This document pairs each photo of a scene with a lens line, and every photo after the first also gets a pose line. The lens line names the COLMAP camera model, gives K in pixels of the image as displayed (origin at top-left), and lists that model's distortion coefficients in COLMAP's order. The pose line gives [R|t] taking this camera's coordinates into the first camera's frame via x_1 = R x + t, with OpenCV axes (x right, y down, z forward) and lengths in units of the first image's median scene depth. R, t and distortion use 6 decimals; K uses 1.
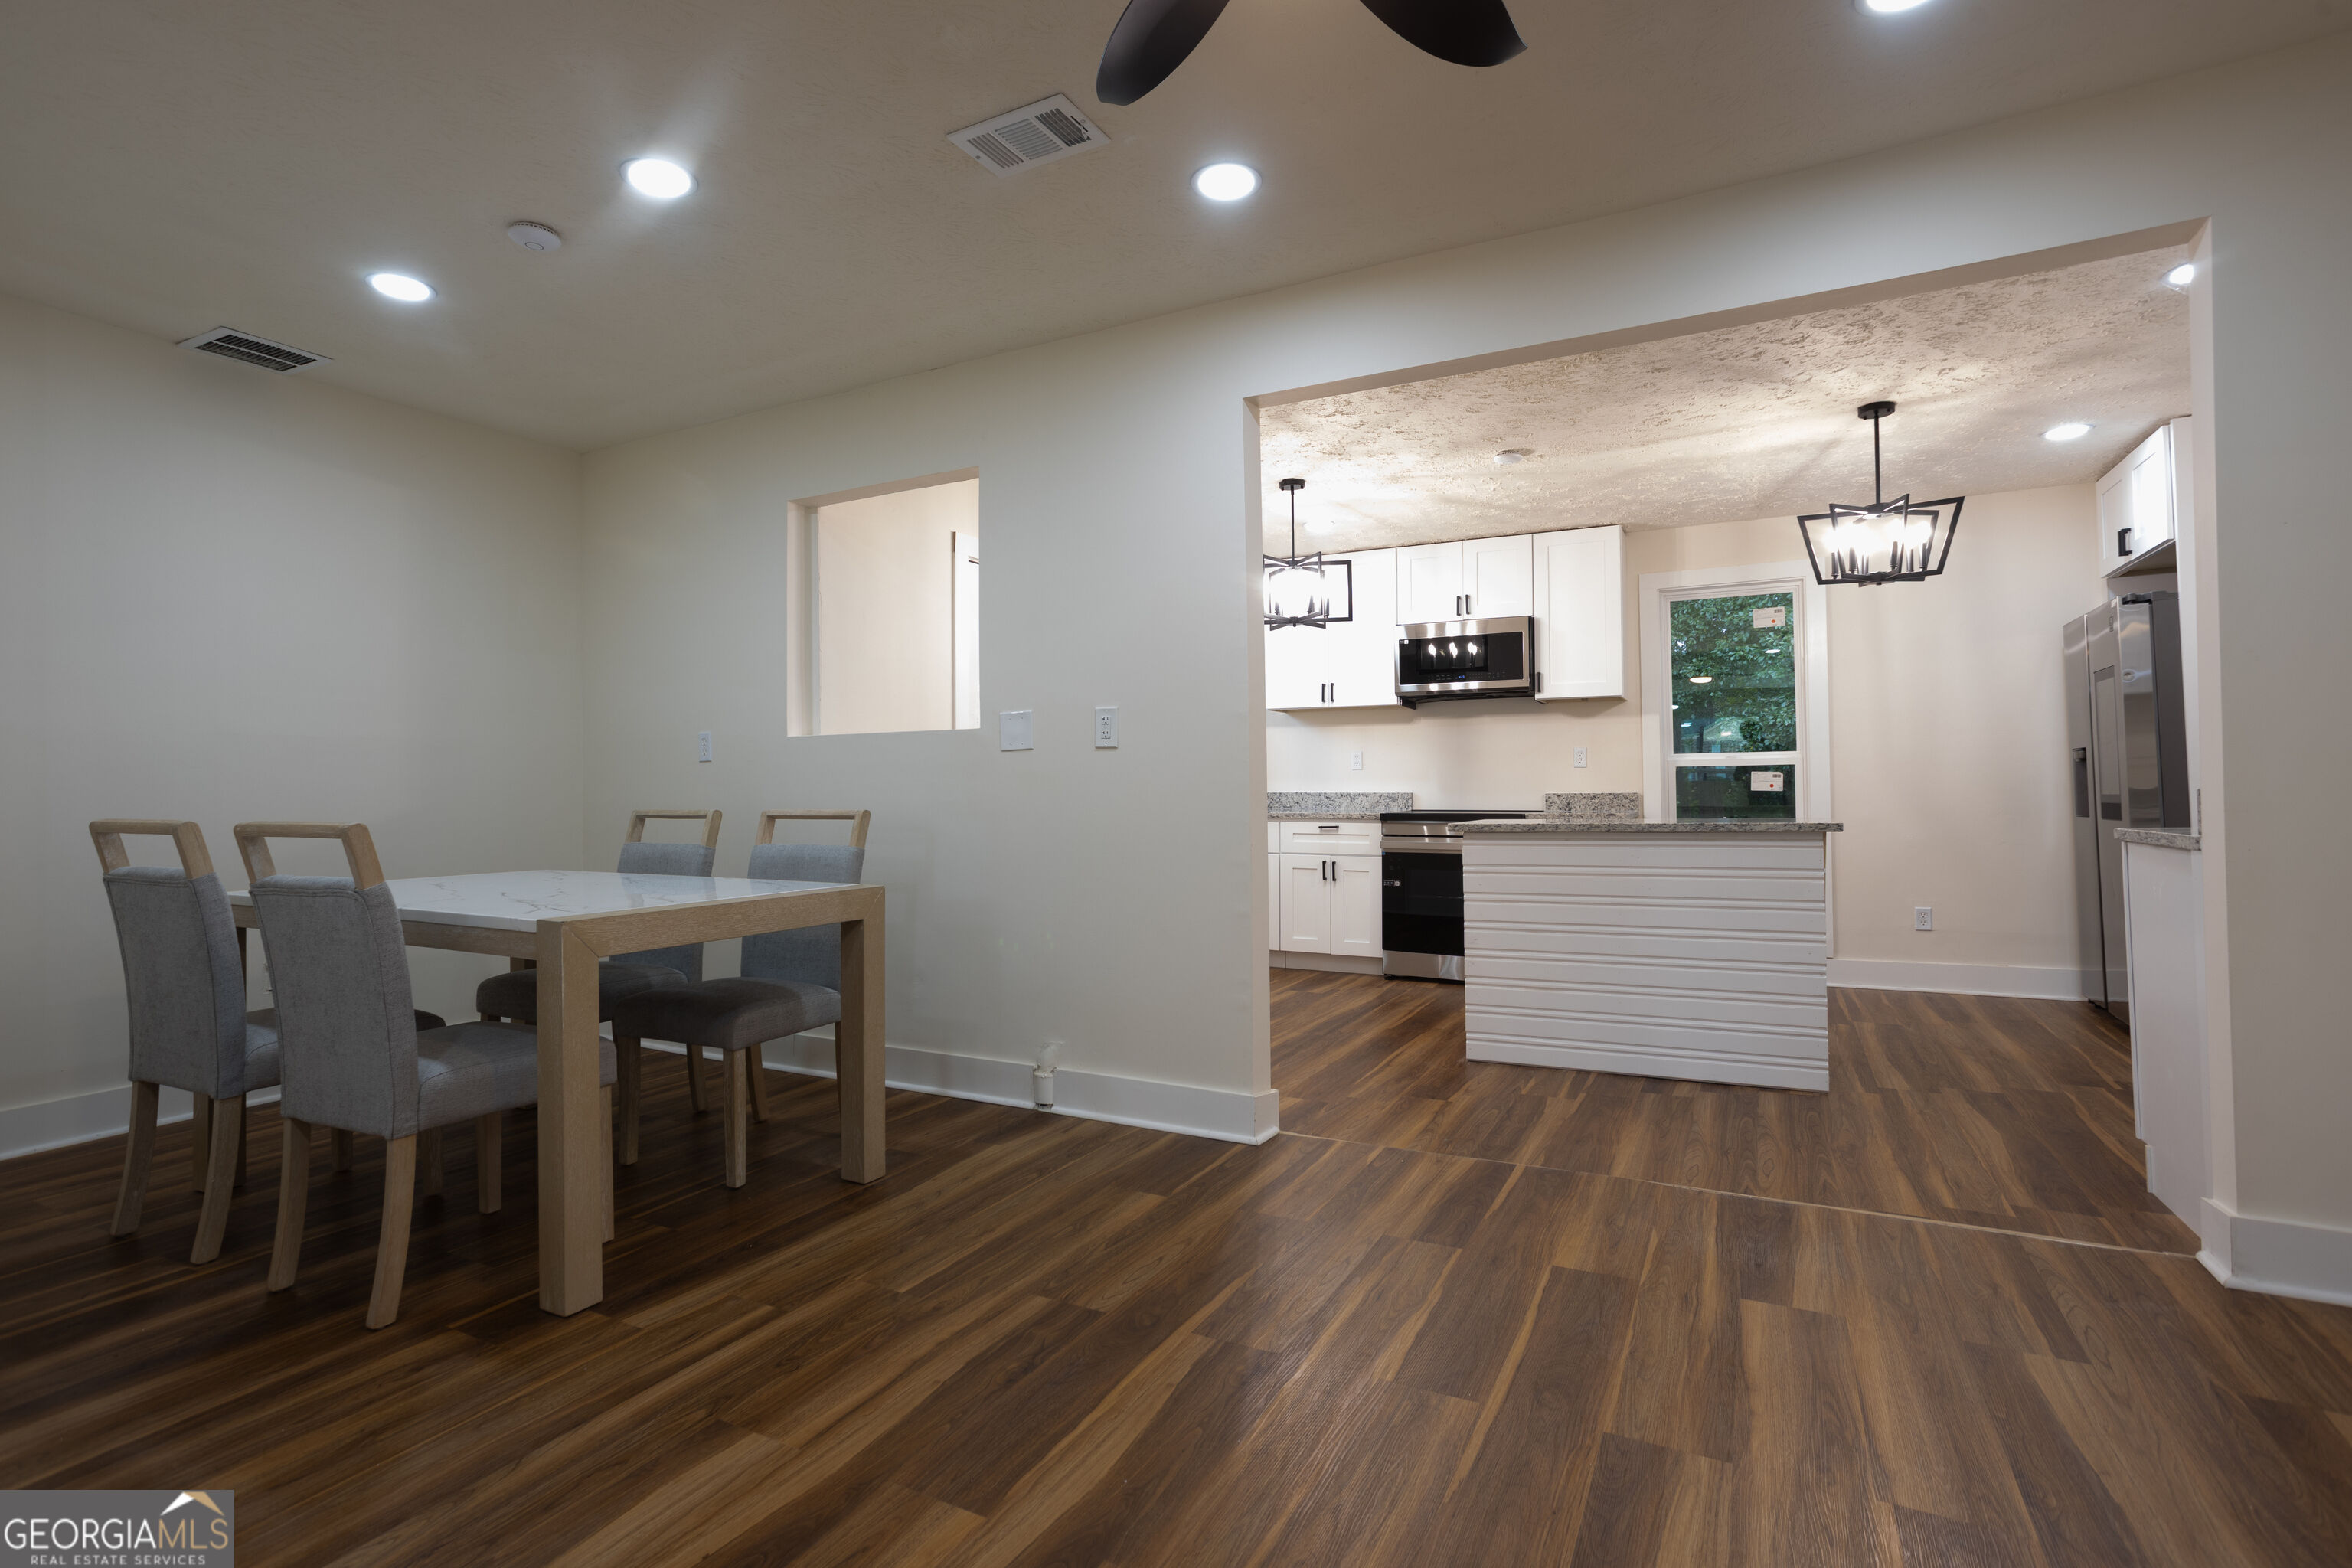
lens RADIAL K [[1154.5, 0, 1152.1], [0, 1154.5, 778.7], [0, 0, 1]] dist [-0.064982, 0.044334]
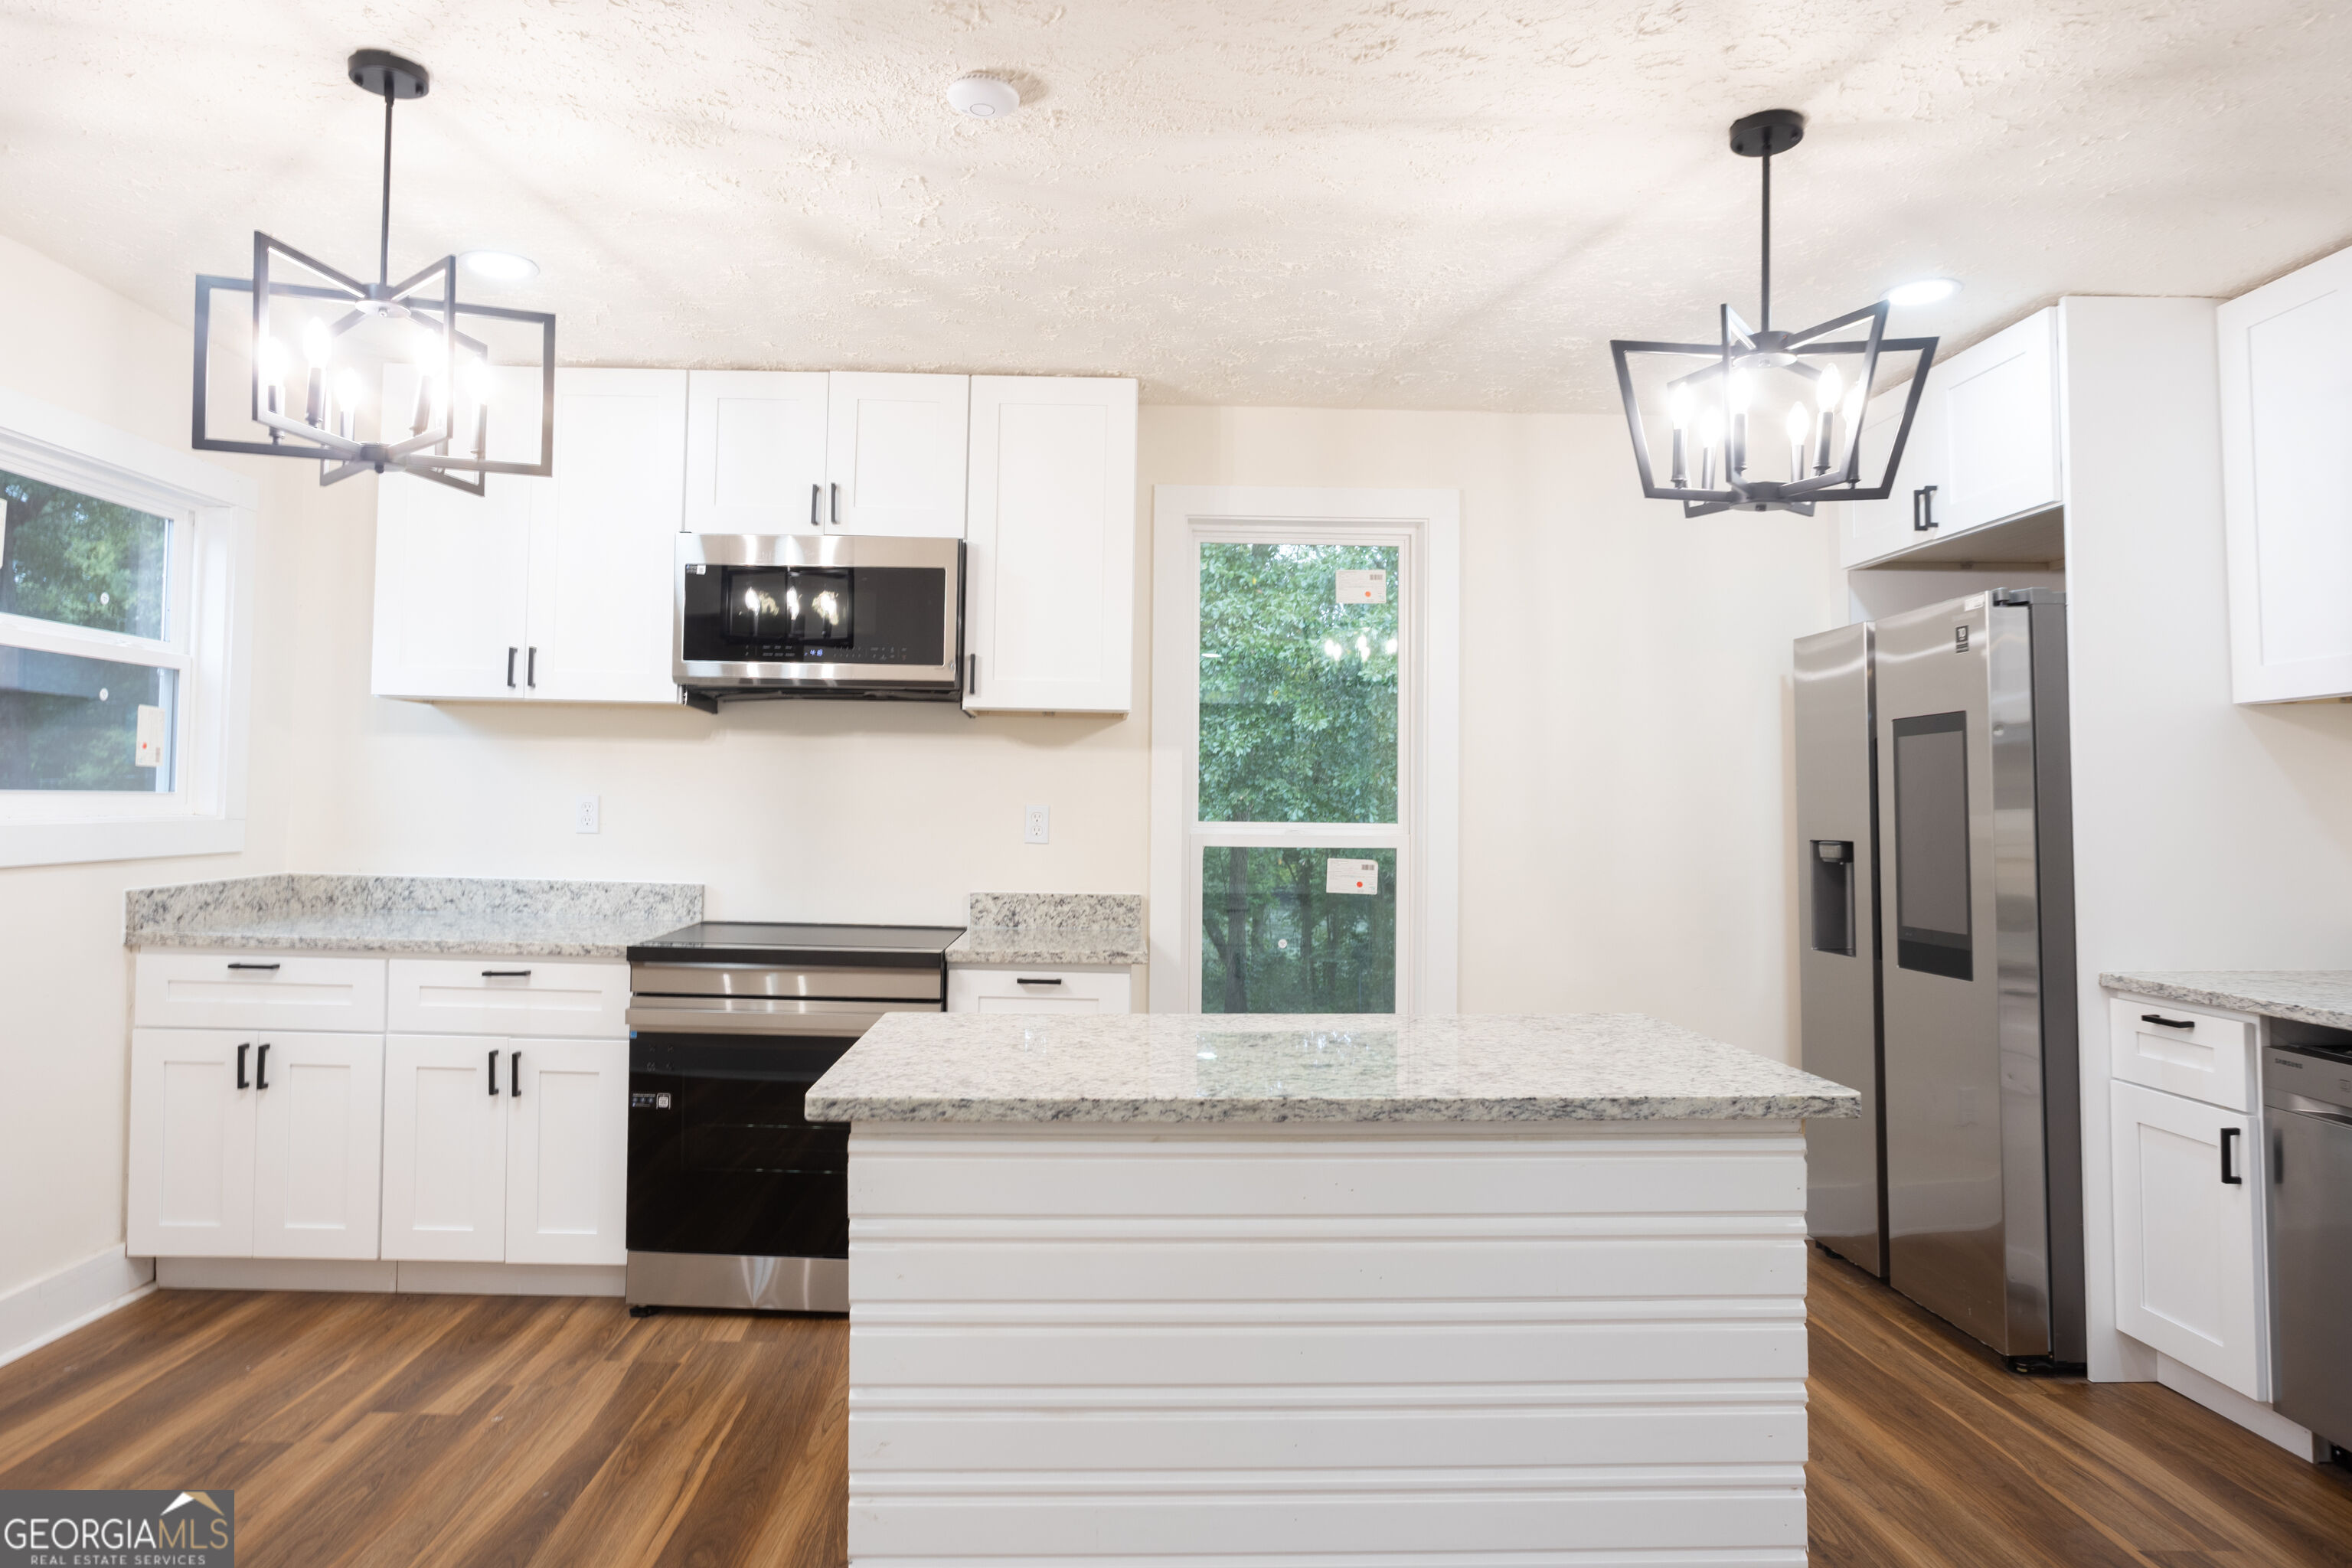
lens RADIAL K [[1418.4, 0, 1148.1], [0, 1418.4, 776.2], [0, 0, 1]] dist [-0.053039, 0.039628]
pose [[0.865728, 0.031674, 0.499511, 0.098872], [-0.027836, 0.999498, -0.015135, -0.032835], [-0.499740, -0.000802, 0.866175, 0.430838]]
